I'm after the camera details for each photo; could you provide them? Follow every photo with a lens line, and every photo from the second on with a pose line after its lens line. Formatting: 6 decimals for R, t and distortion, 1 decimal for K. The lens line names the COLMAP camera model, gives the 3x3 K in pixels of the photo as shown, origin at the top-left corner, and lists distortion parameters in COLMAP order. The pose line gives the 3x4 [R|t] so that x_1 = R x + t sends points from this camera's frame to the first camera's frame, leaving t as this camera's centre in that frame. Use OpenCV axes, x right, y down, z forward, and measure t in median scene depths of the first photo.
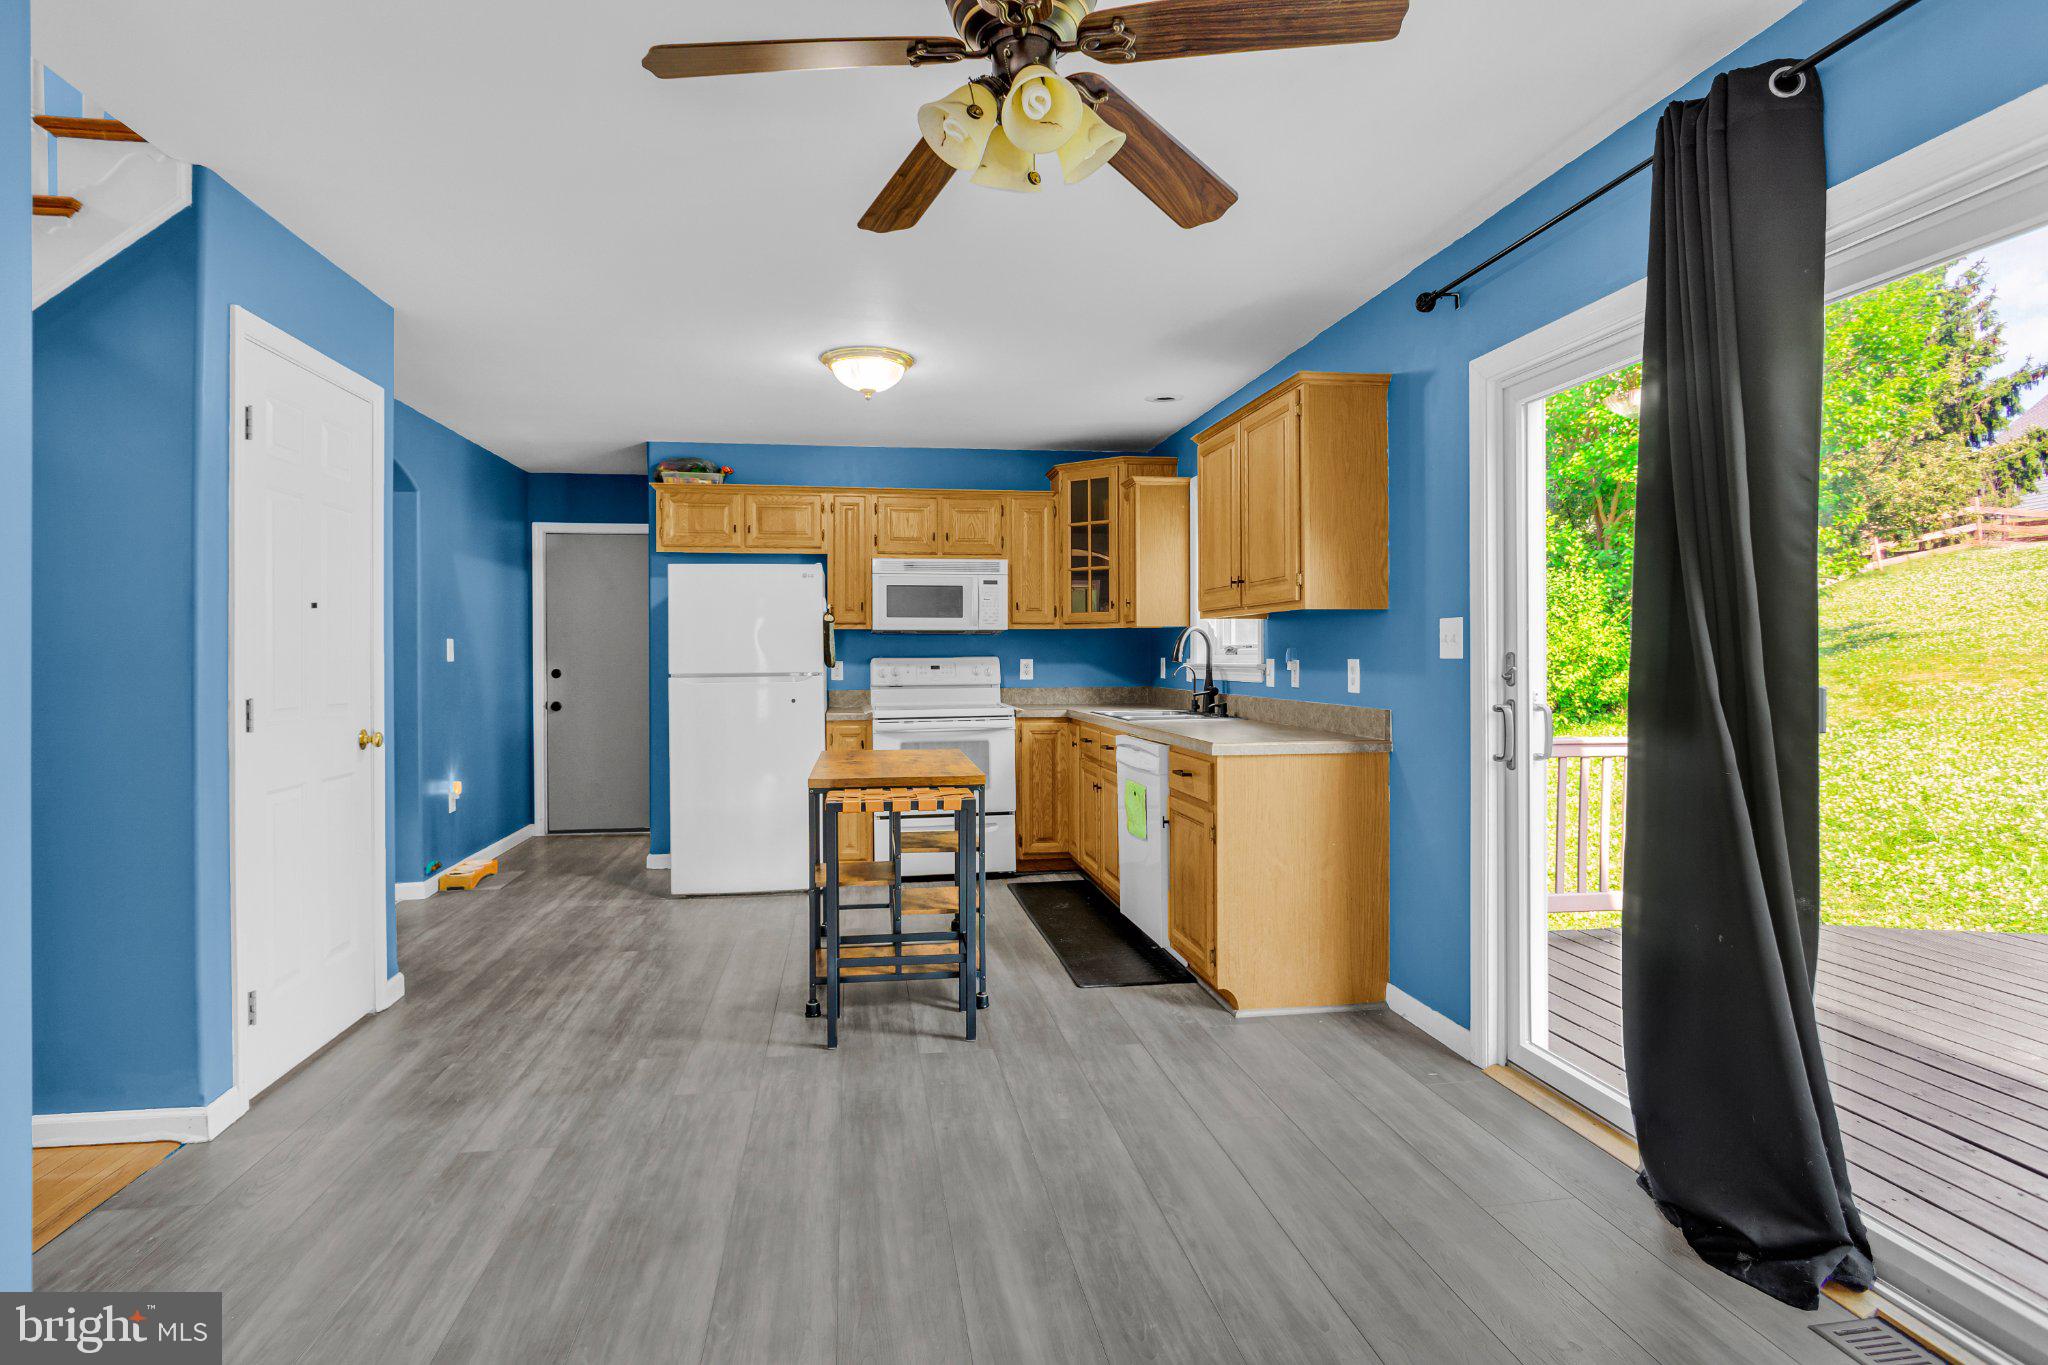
lens RADIAL K [[1090.7, 0, 1031.8], [0, 1090.7, 673.2], [0, 0, 1]] dist [-0.012818, 0.001459]
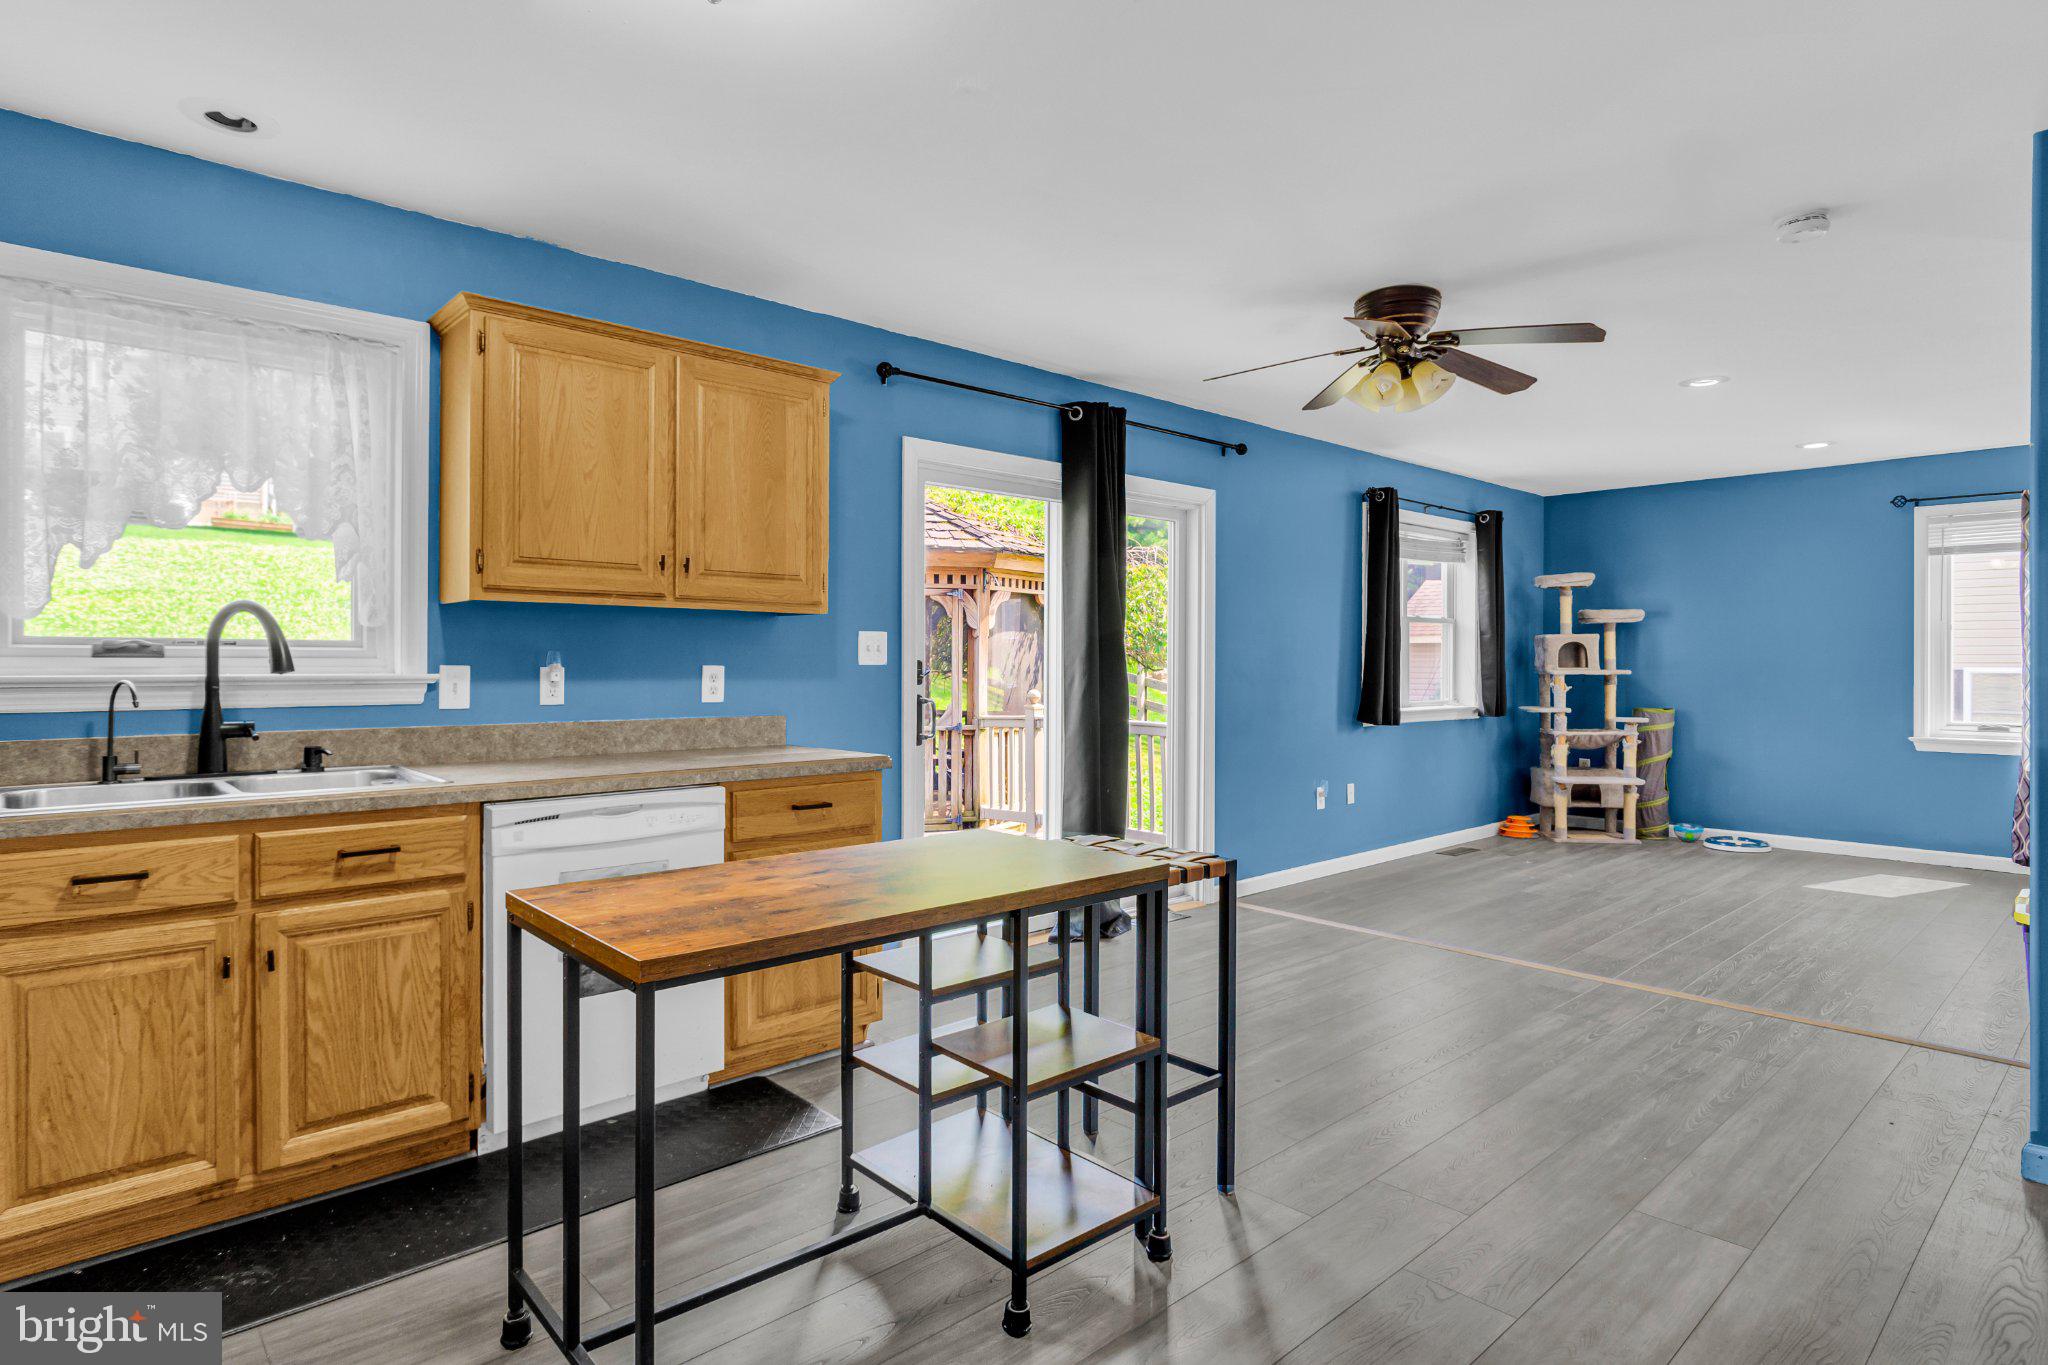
lens RADIAL K [[1090.7, 0, 1015.1], [0, 1090.7, 667.3], [0, 0, 1]] dist [-0.012818, 0.001459]
pose [[-0.546697, -0.001118, 0.837330, -0.402693], [0.011889, 0.999888, 0.009098, -0.011278], [-0.837246, 0.014929, -0.546623, 0.847987]]
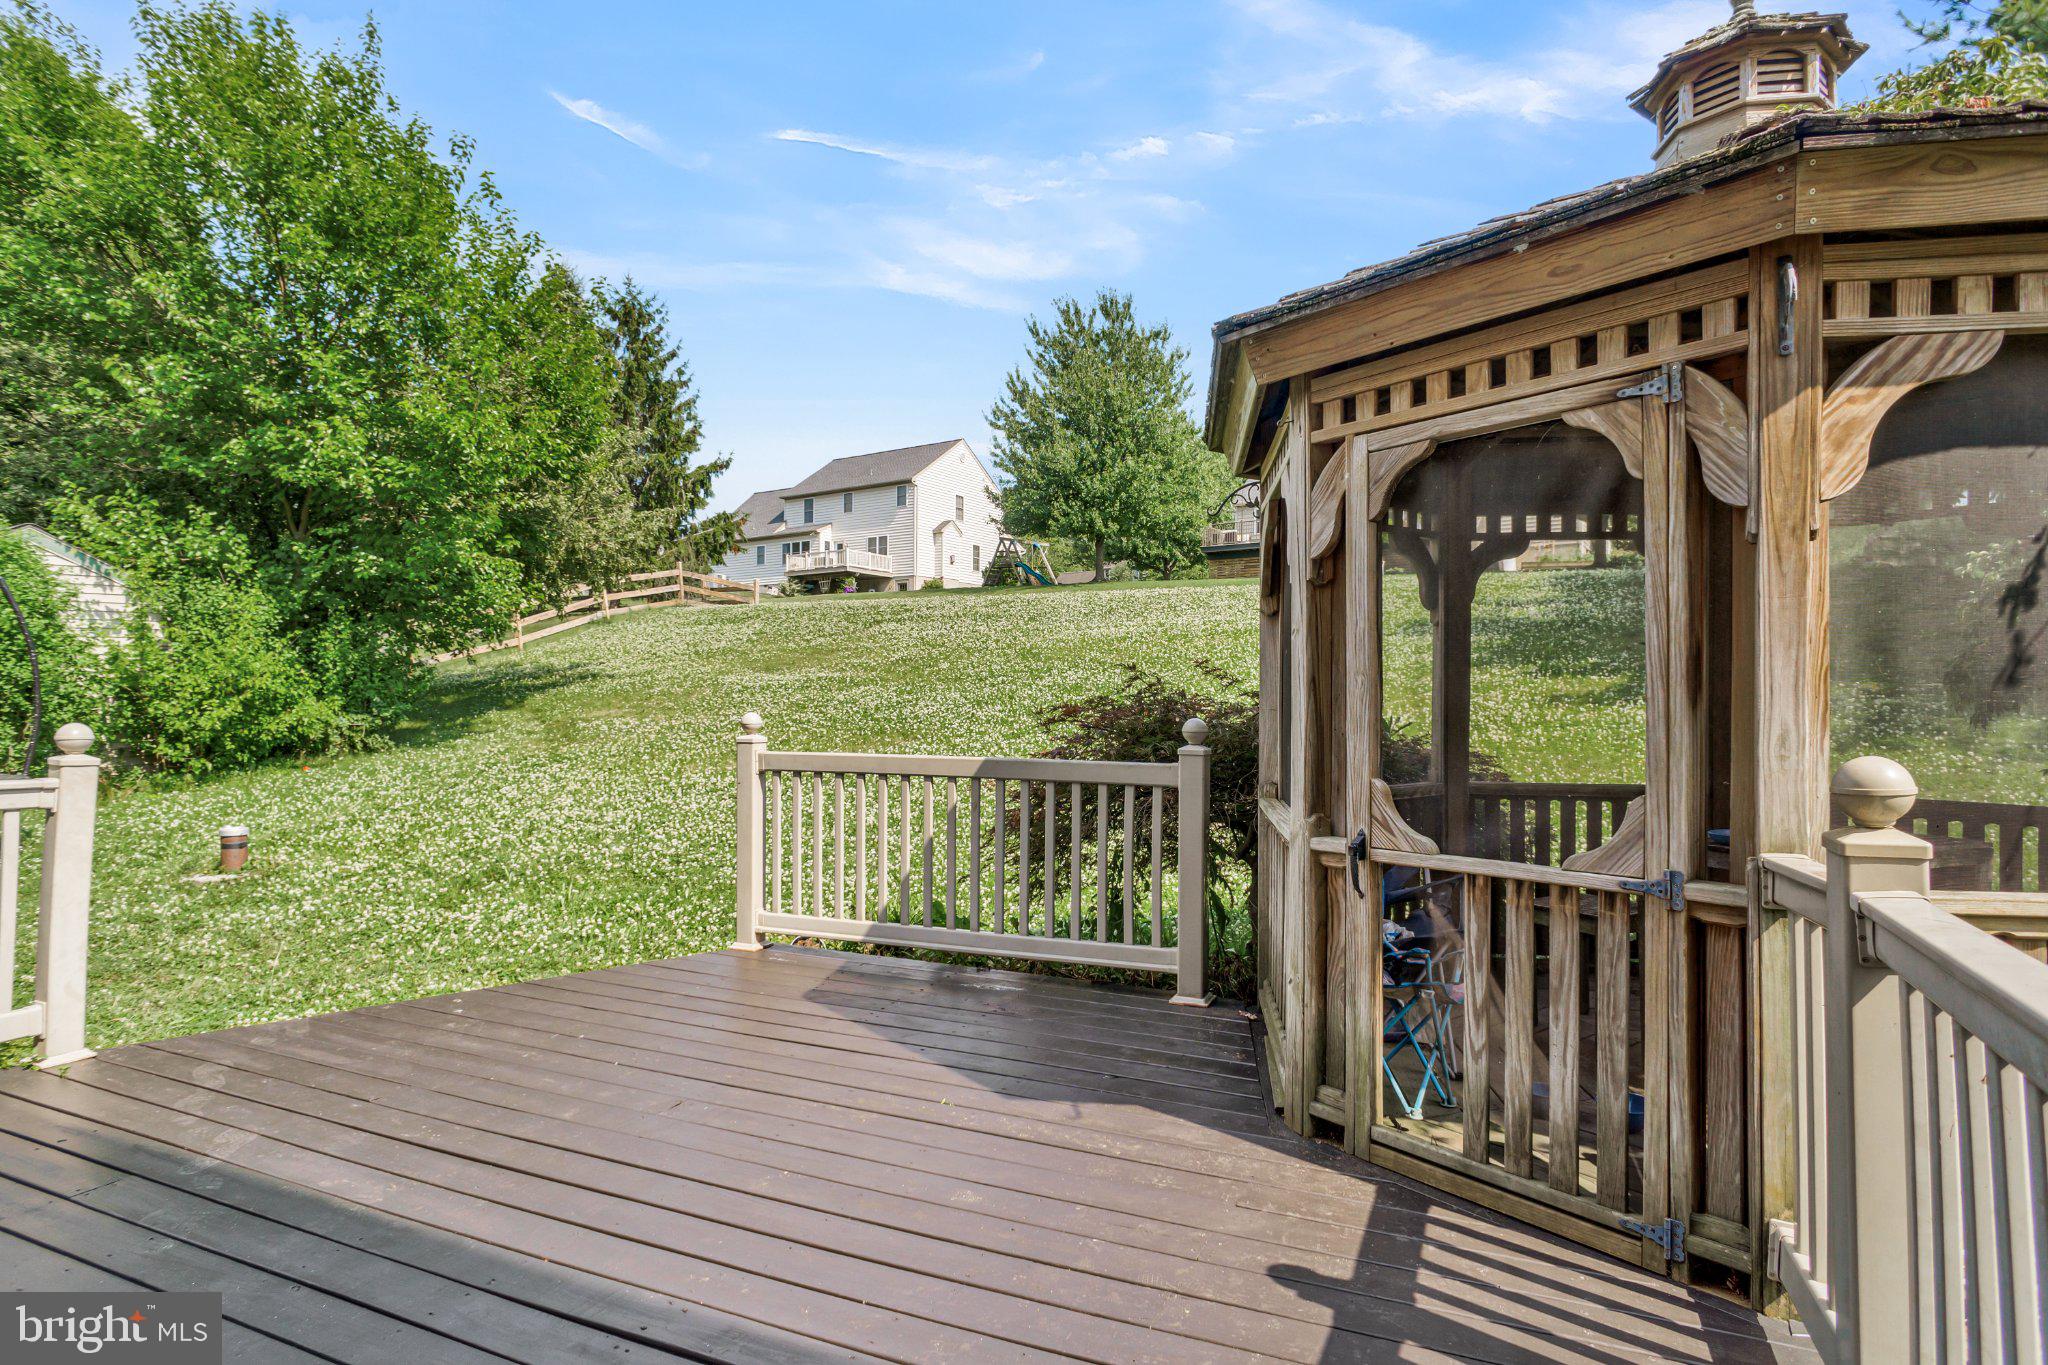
lens RADIAL K [[1118.1, 0, 1023.8], [0, 1118.1, 689.0], [0, 0, 1]] dist [-0.012867, 0.002064]
pose [[0.555815, 0.019406, 0.831079, 0.361657], [0.002526, 0.999683, -0.025032, 0.018898], [-0.831302, 0.016012, 0.555590, 0.126817]]
